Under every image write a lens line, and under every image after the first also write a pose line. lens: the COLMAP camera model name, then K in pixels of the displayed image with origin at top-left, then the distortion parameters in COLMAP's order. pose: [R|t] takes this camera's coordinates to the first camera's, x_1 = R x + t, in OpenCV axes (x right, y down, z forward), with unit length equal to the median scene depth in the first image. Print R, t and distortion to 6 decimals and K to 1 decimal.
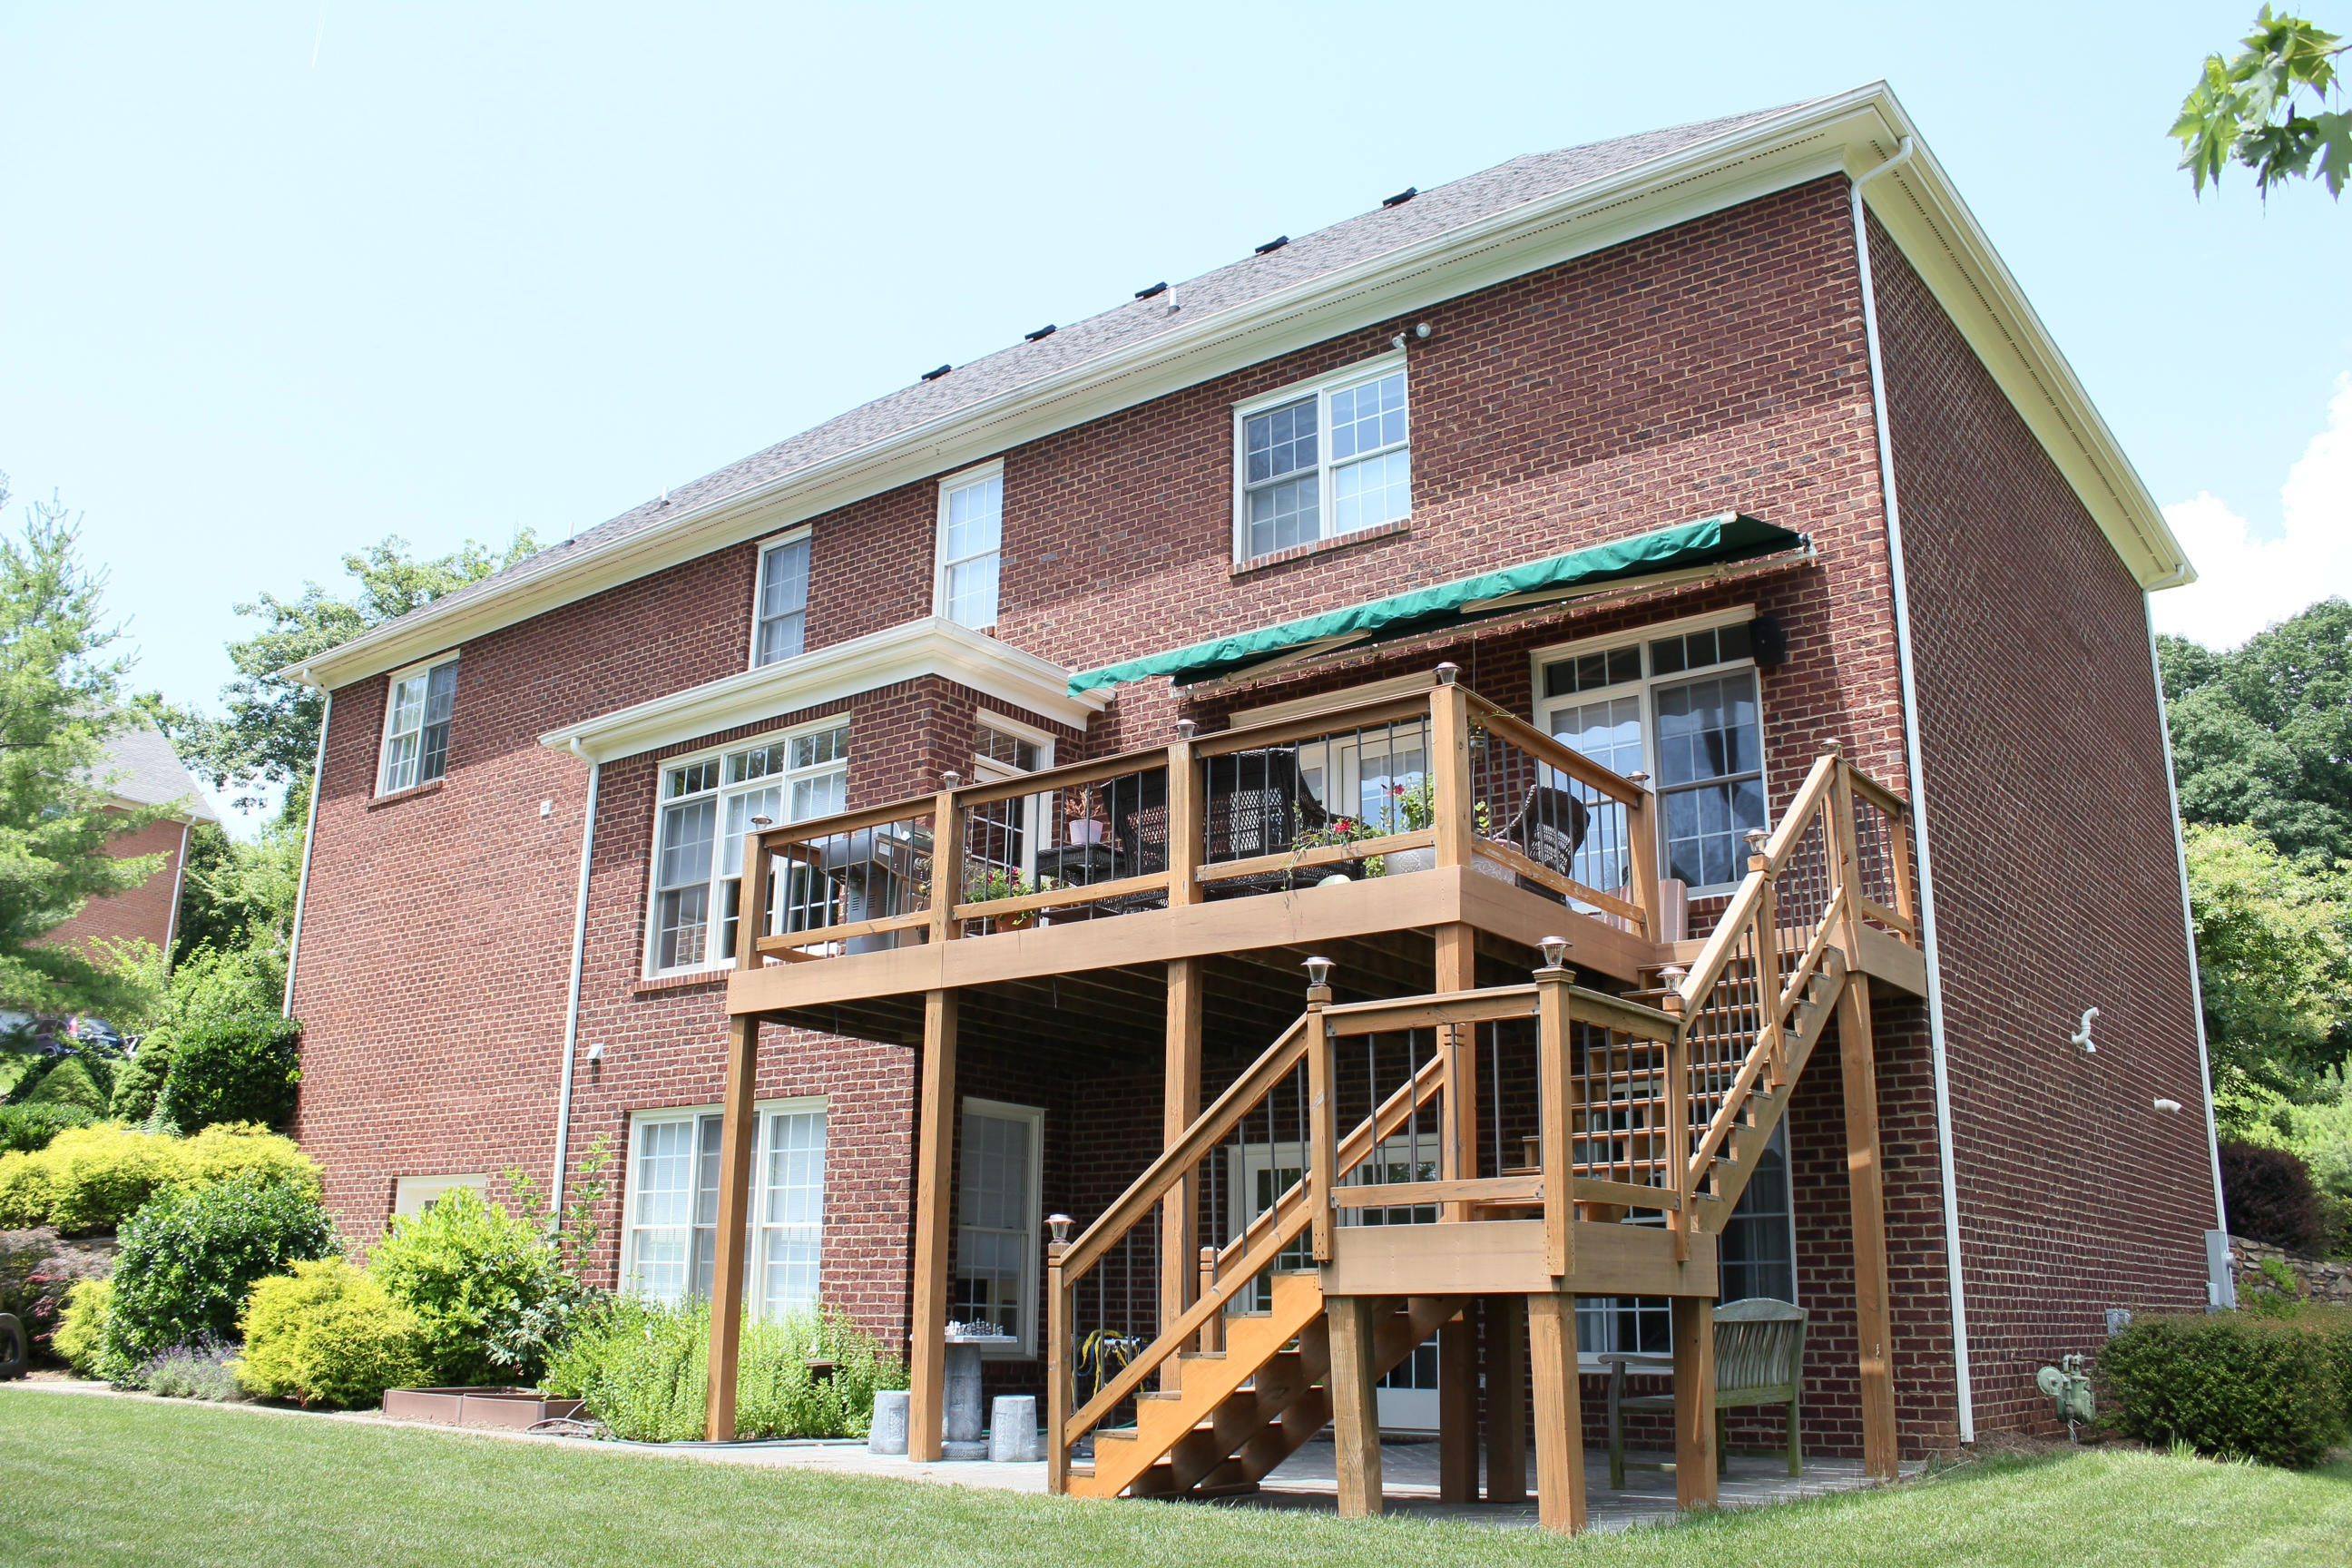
lens RADIAL K [[1953.3, 0, 1170.0], [0, 1953.3, 775.6], [0, 0, 1]] dist [-0.164306, 0.143947]
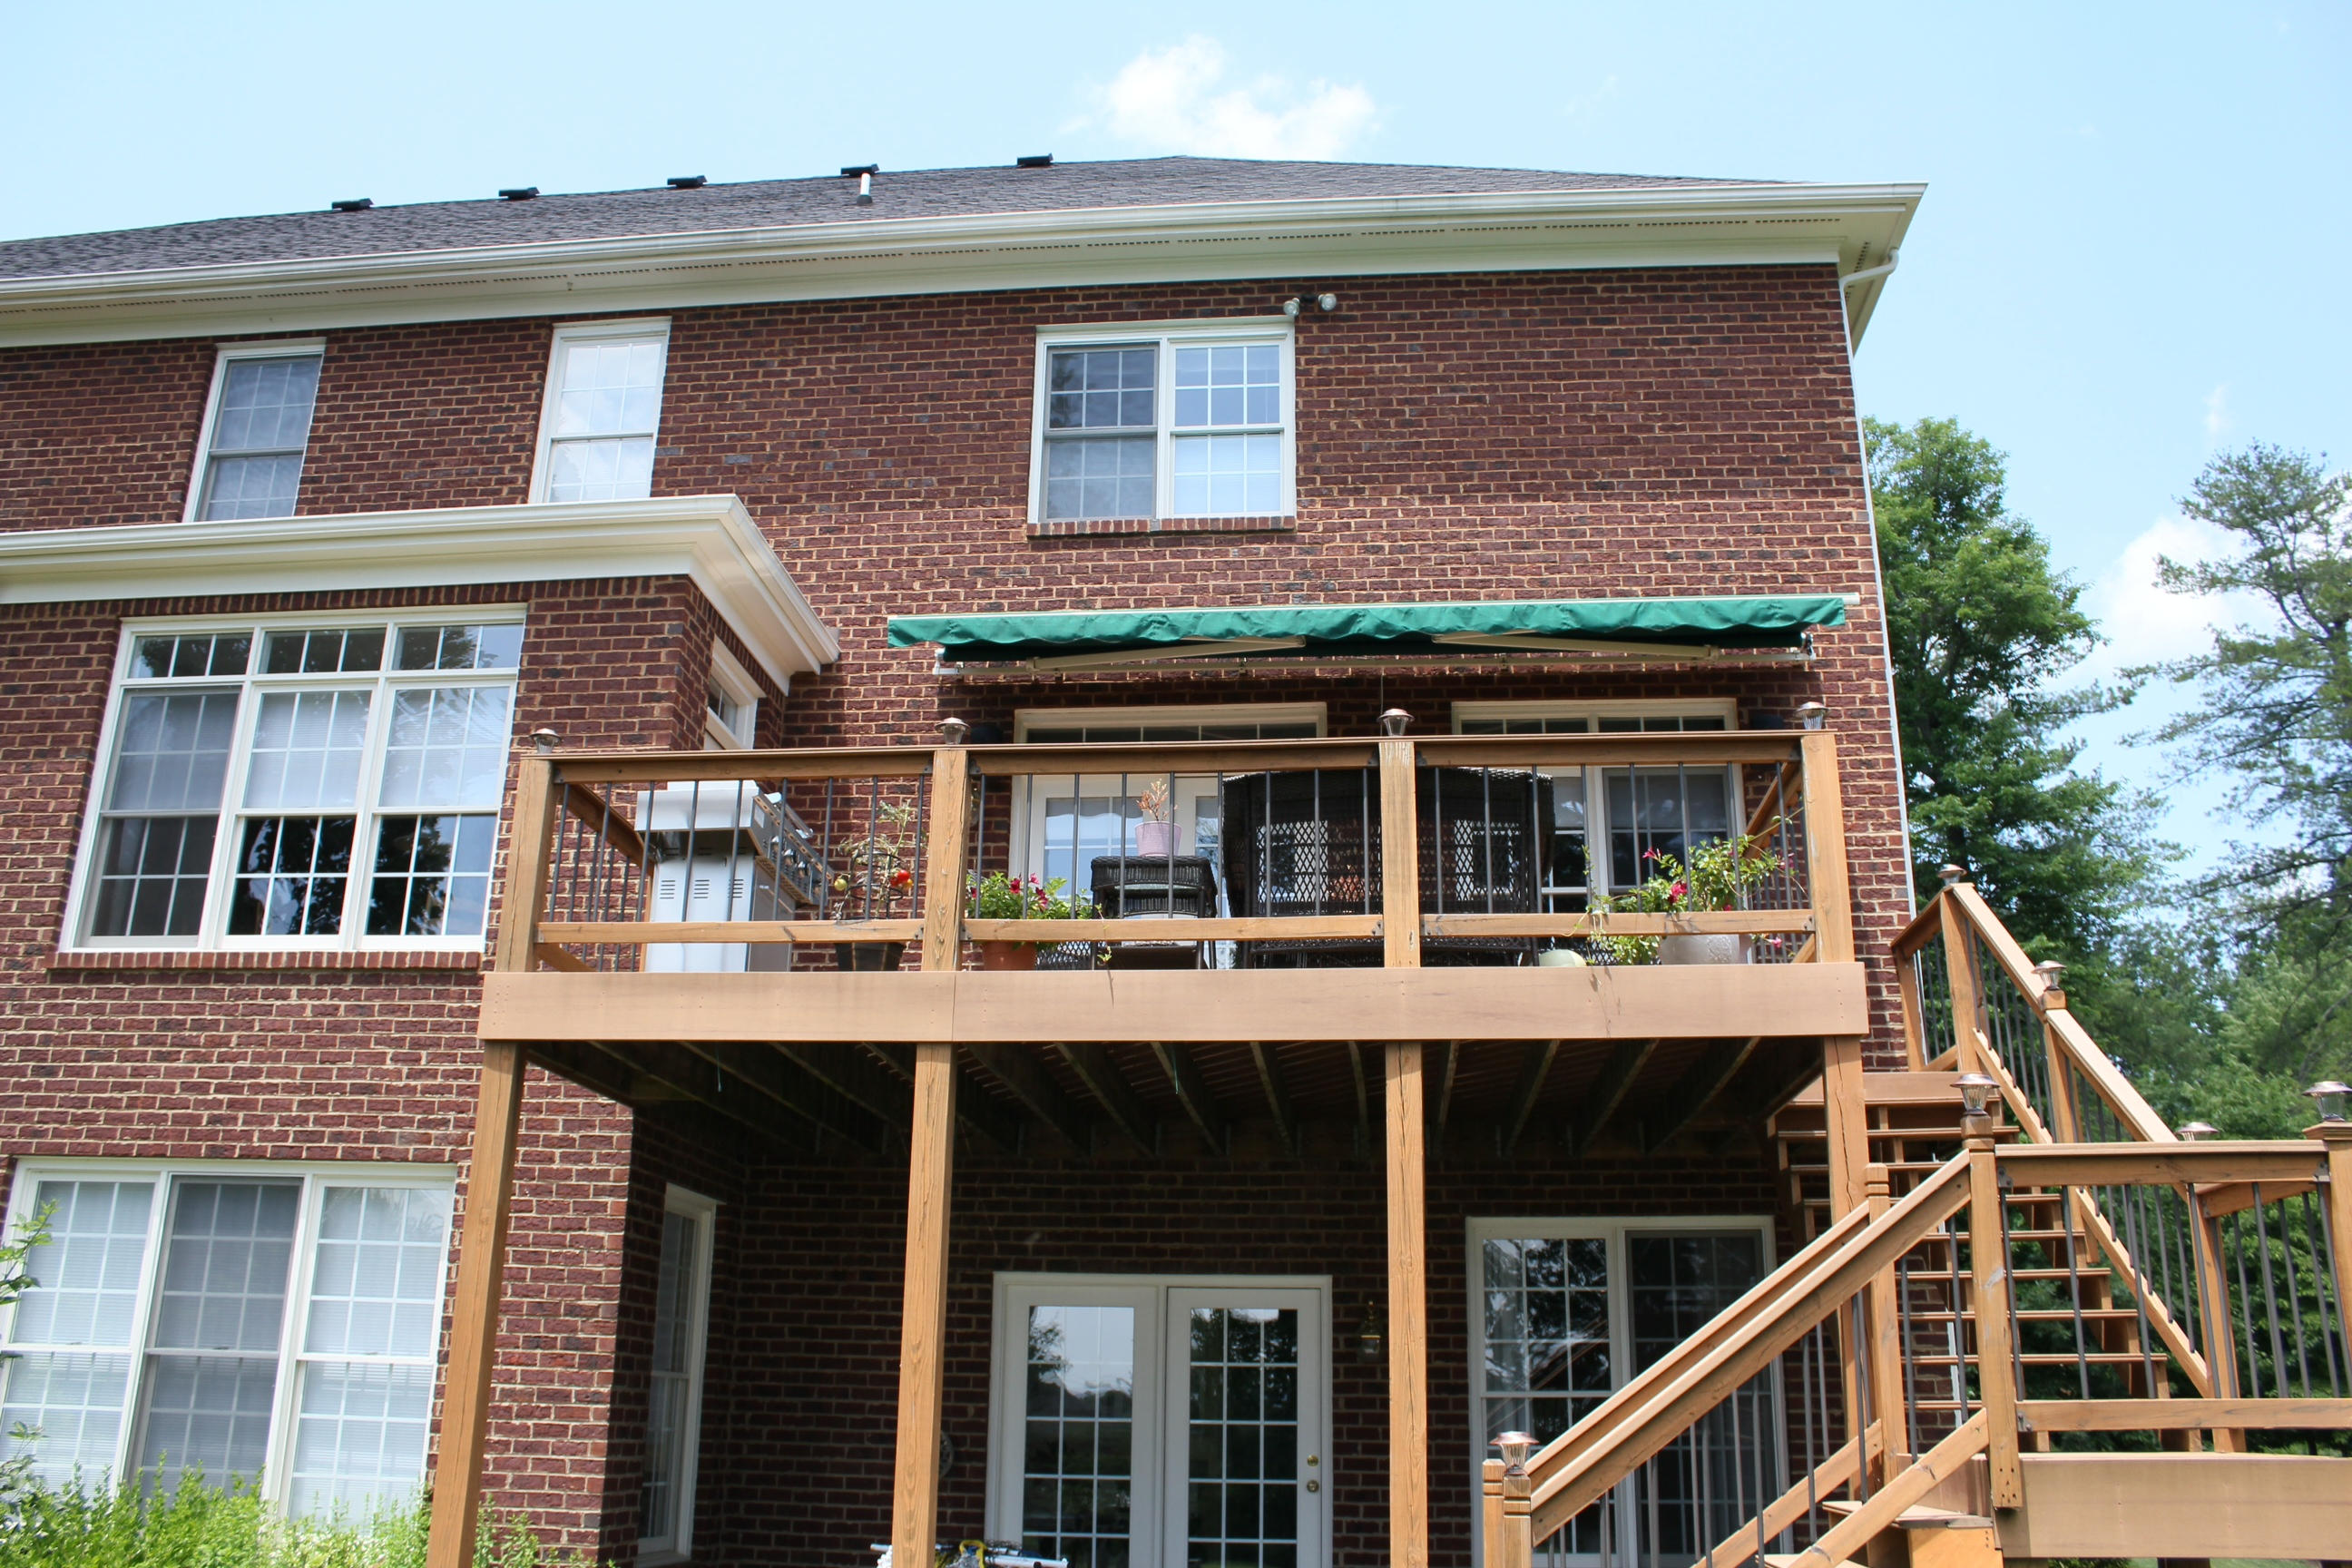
lens RADIAL K [[1953.3, 0, 1170.0], [0, 1953.3, 775.6], [0, 0, 1]] dist [-0.164306, 0.143947]
pose [[0.849291, 0.168682, 0.500252, -0.307234], [-0.149625, 0.985635, -0.078328, 0.047051], [-0.506278, -0.008326, 0.862330, 0.306274]]
